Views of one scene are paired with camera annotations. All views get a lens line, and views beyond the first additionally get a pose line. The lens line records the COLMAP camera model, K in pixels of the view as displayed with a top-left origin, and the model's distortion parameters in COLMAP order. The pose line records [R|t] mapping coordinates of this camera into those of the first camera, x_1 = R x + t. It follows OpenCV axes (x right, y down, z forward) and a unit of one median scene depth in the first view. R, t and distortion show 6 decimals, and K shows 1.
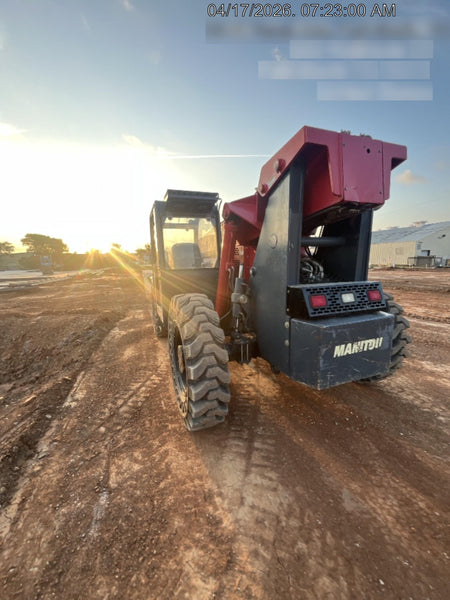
lens RADIAL K [[244.1, 0, 225.0], [0, 244.1, 300.0], [0, 0, 1]] dist [-0.002080, -0.000073]
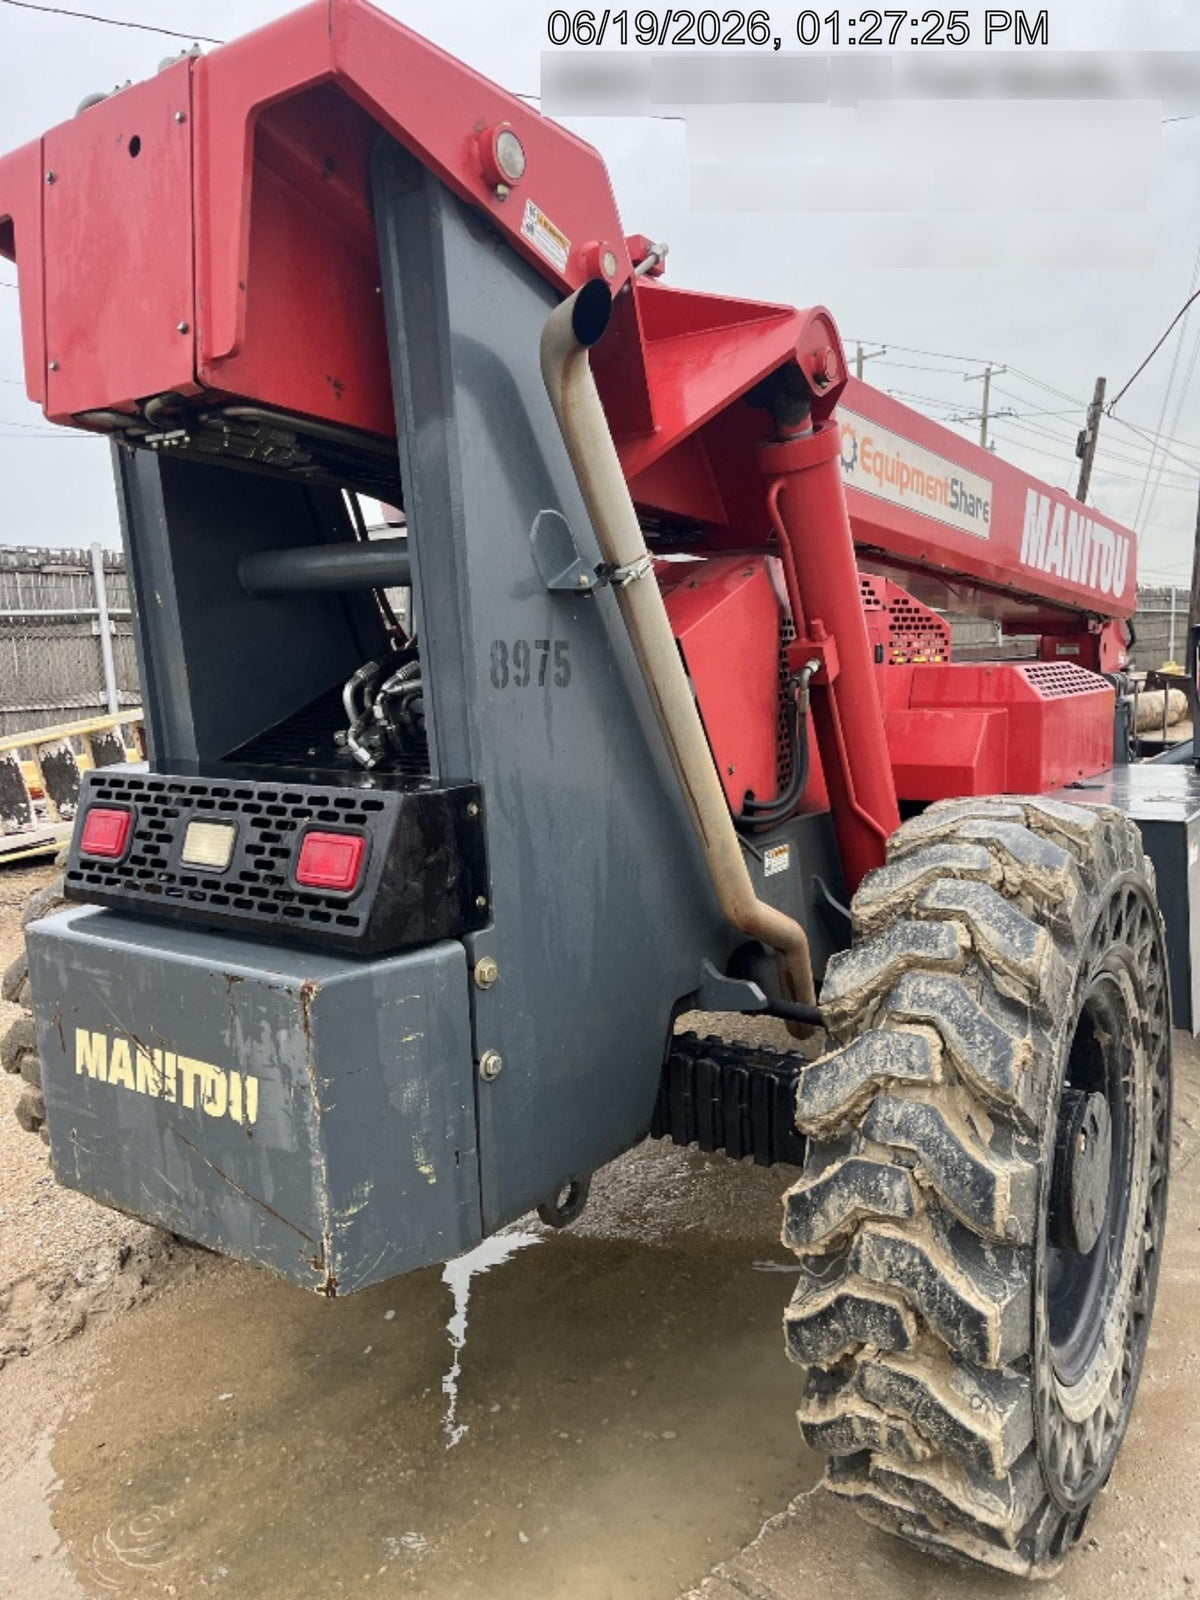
lens RADIAL K [[1215.8, 0, 600.0], [0, 1215.8, 800.0], [0, 0, 1]] dist [0.018896, -0.001052]
pose [[0.545250, 0.119751, -0.829676, 1.551879], [-0.110710, 0.991361, 0.070330, -0.156872], [0.830931, 0.053506, 0.553797, 0.688890]]
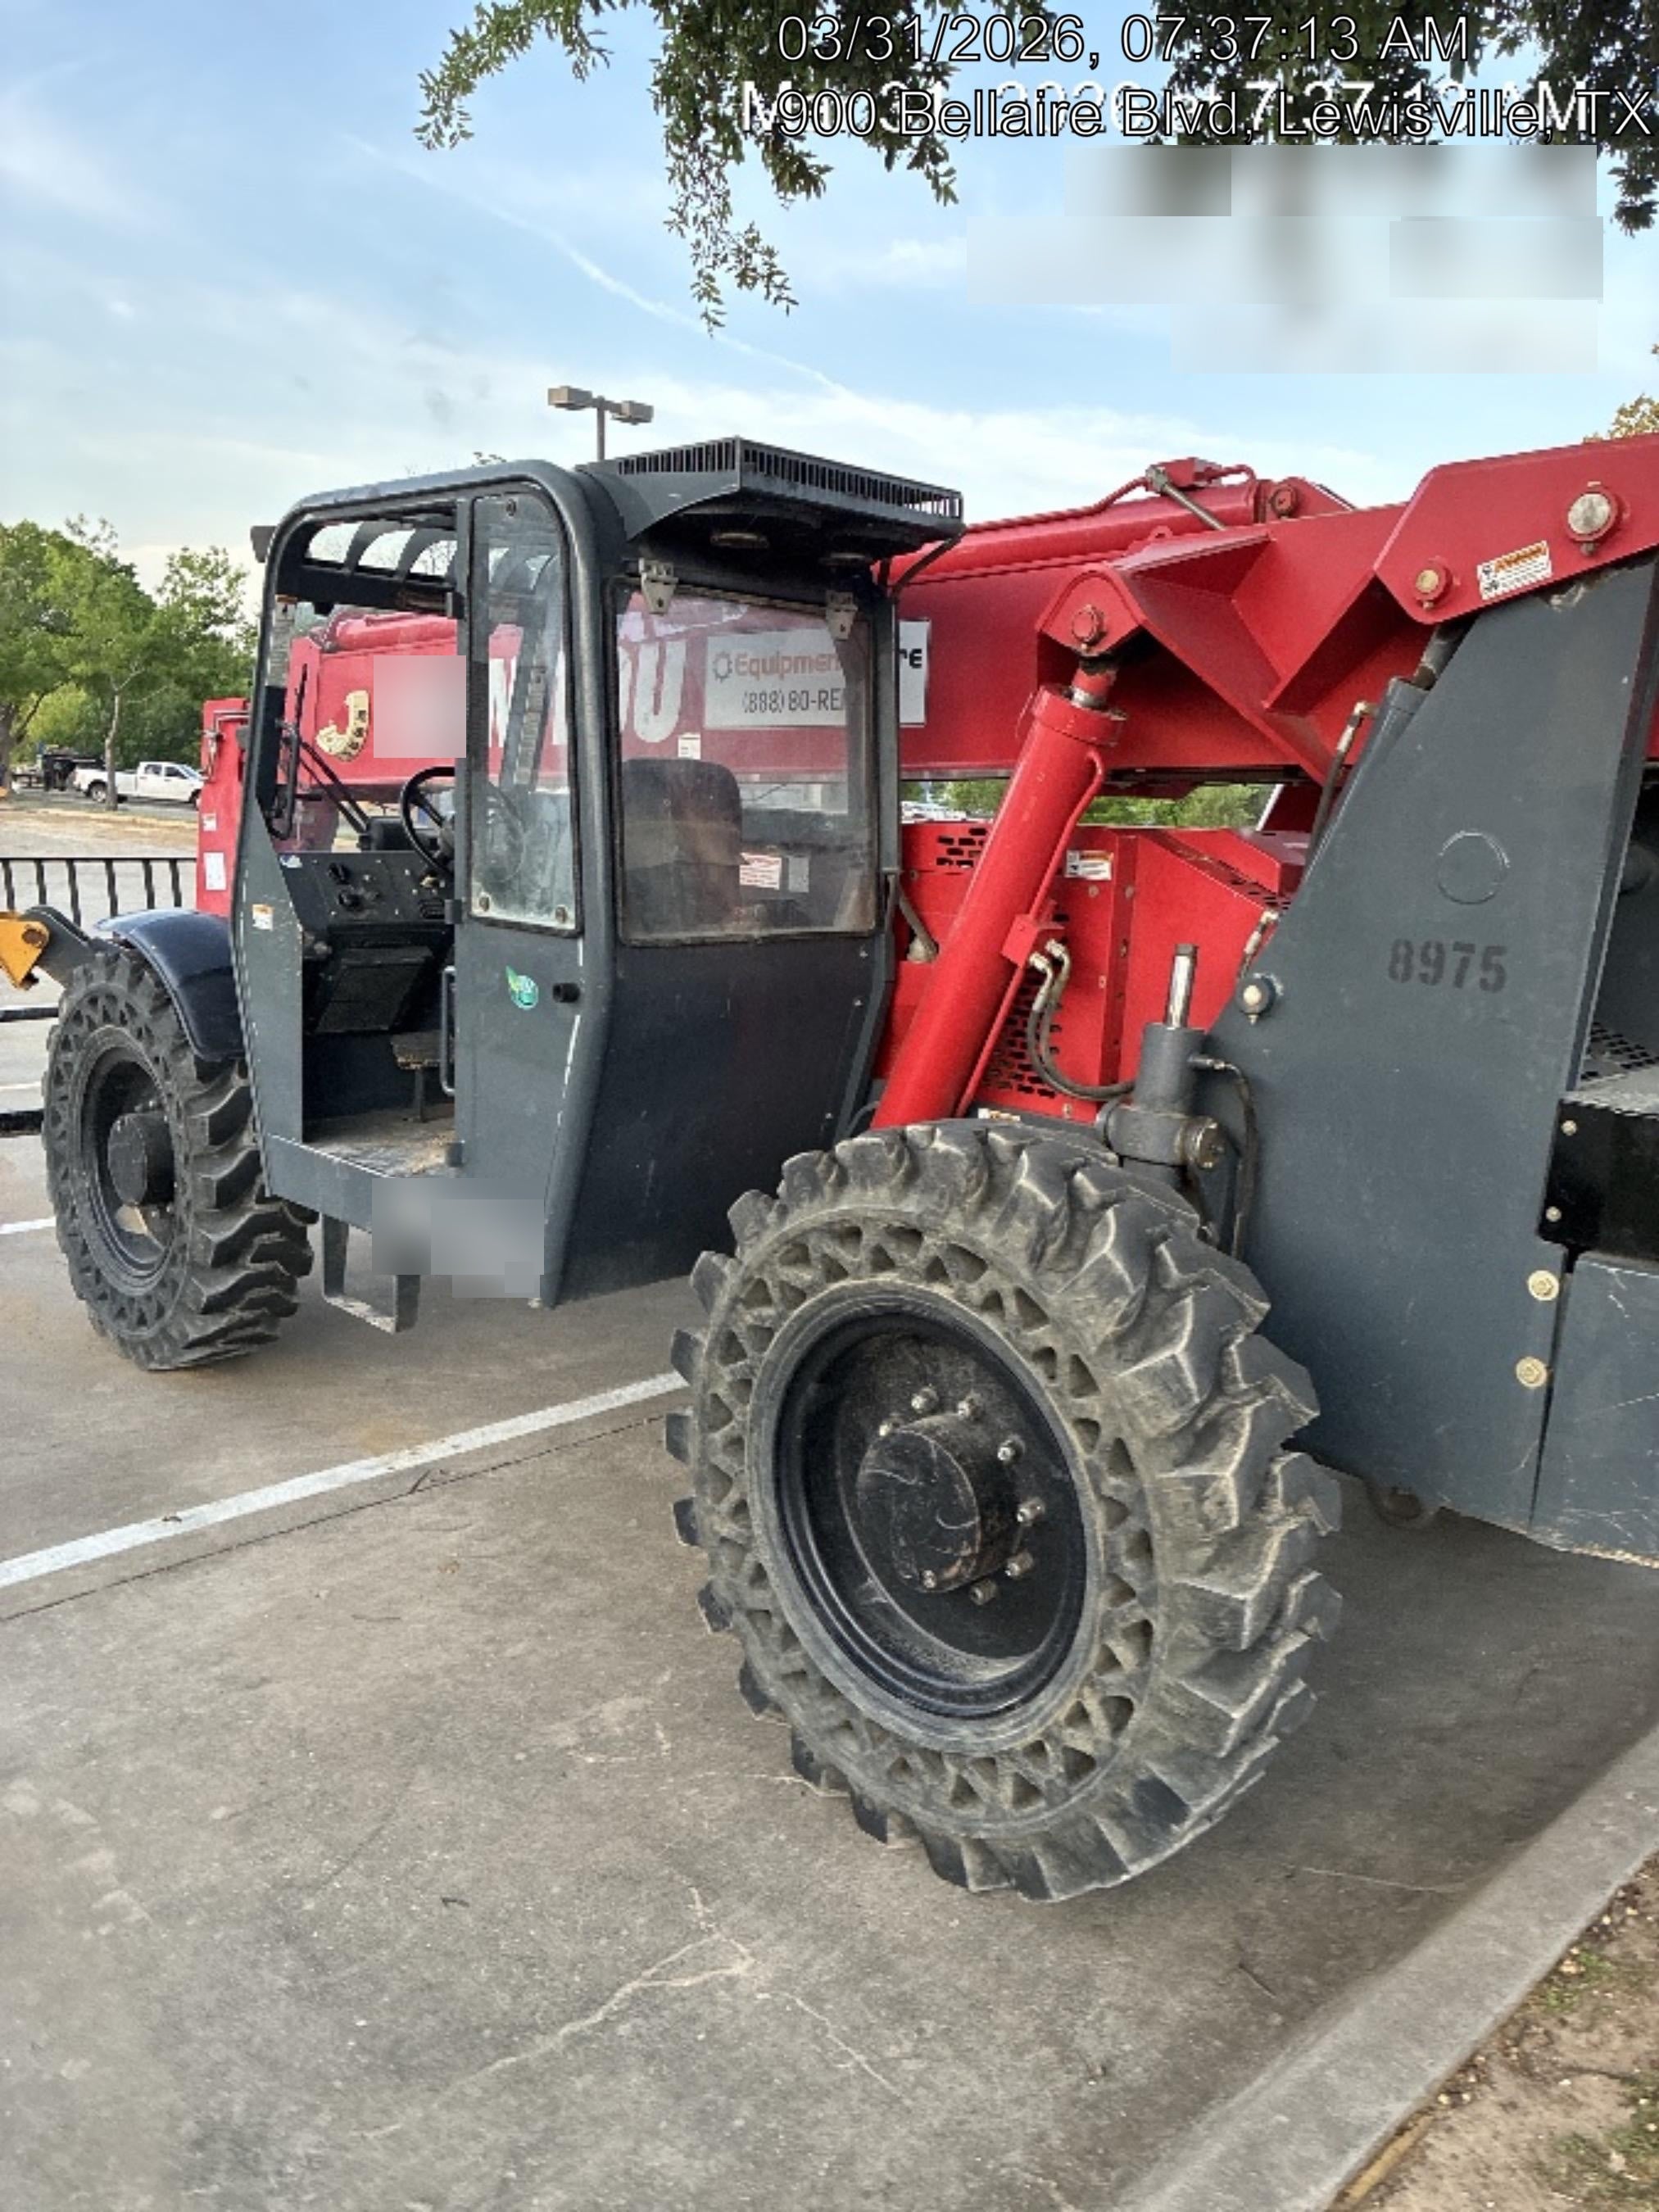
lens RADIAL K [[1663.7, 0, 829.5], [0, 1663.7, 1106.0], [0, 0, 1]] dist [0.003410, -0.003447]
pose [[0.904728, -0.001445, 0.425988, -0.900454], [-0.015837, 0.999189, 0.037023, -0.093344], [-0.425696, -0.040242, 0.903971, -0.009367]]
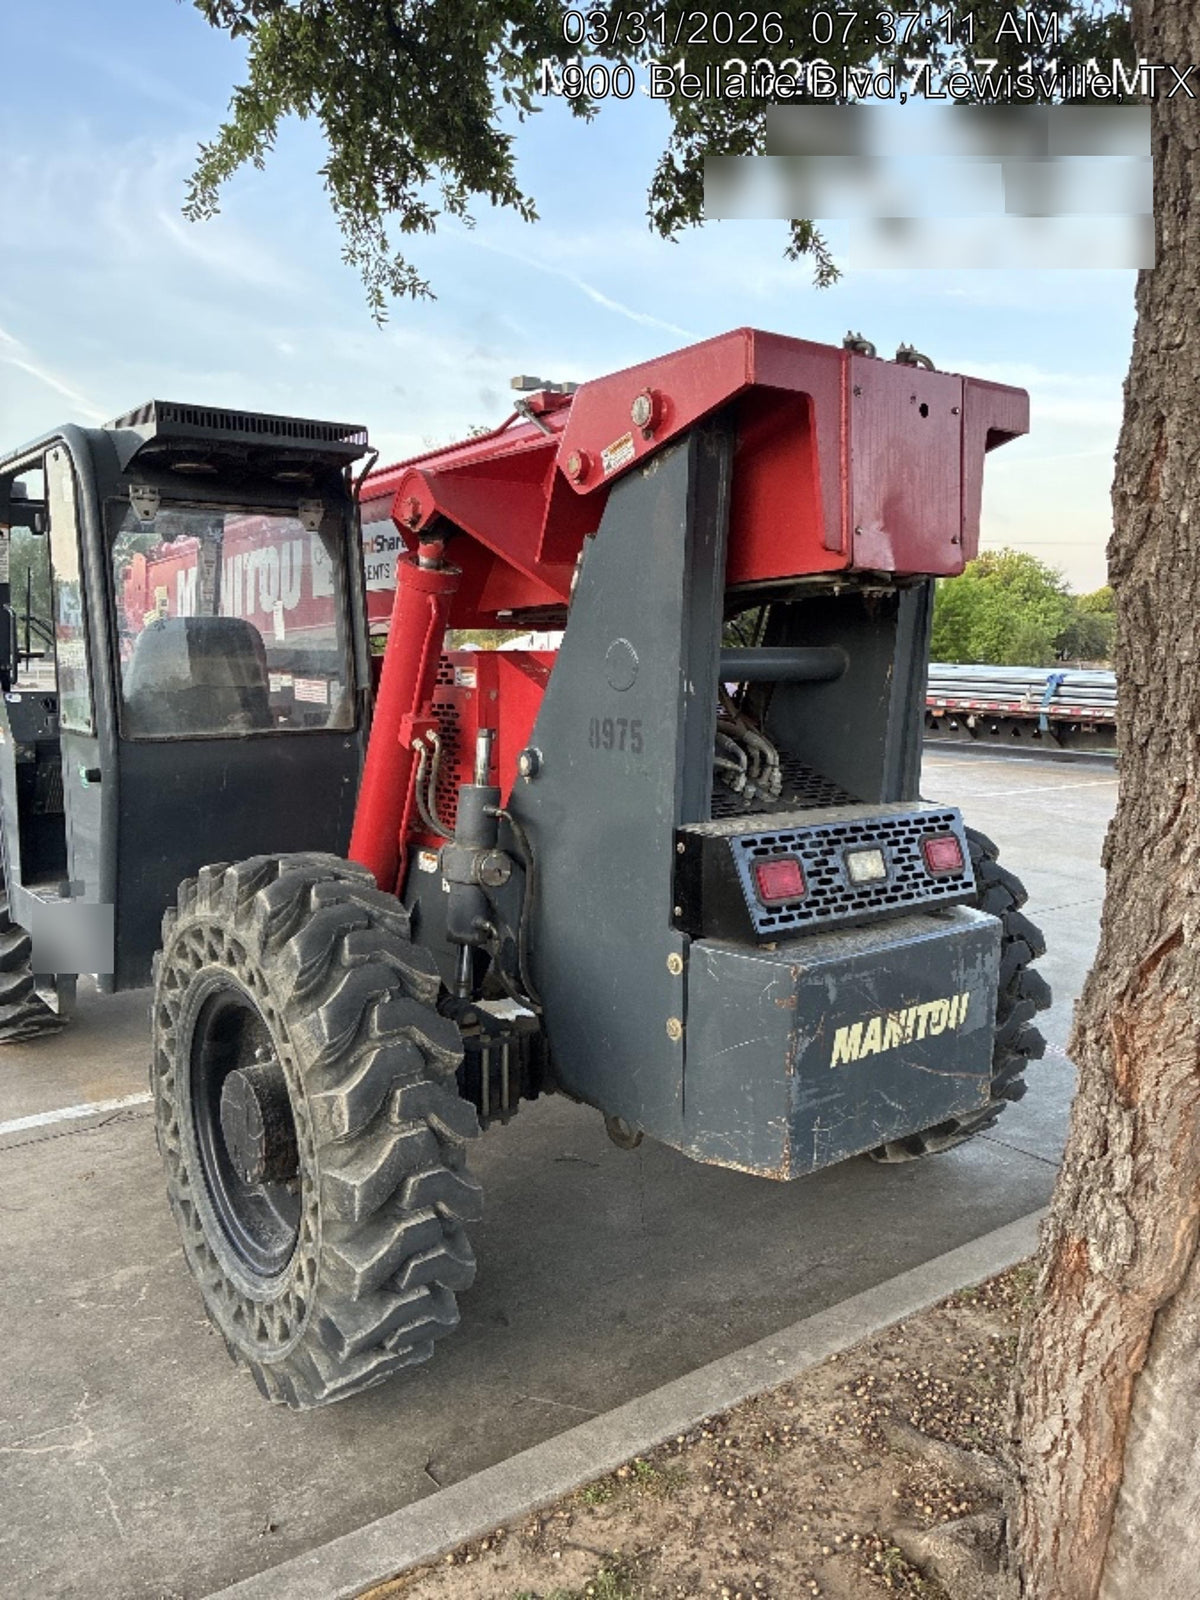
lens RADIAL K [[1215.8, 0, 600.0], [0, 1215.8, 800.0], [0, 0, 1]] dist [0.018896, -0.001052]
pose [[0.956058, -0.002958, 0.293162, -0.243553], [0.009784, 0.999714, -0.021822, -0.059004], [-0.293014, 0.023731, 0.955814, -0.330417]]
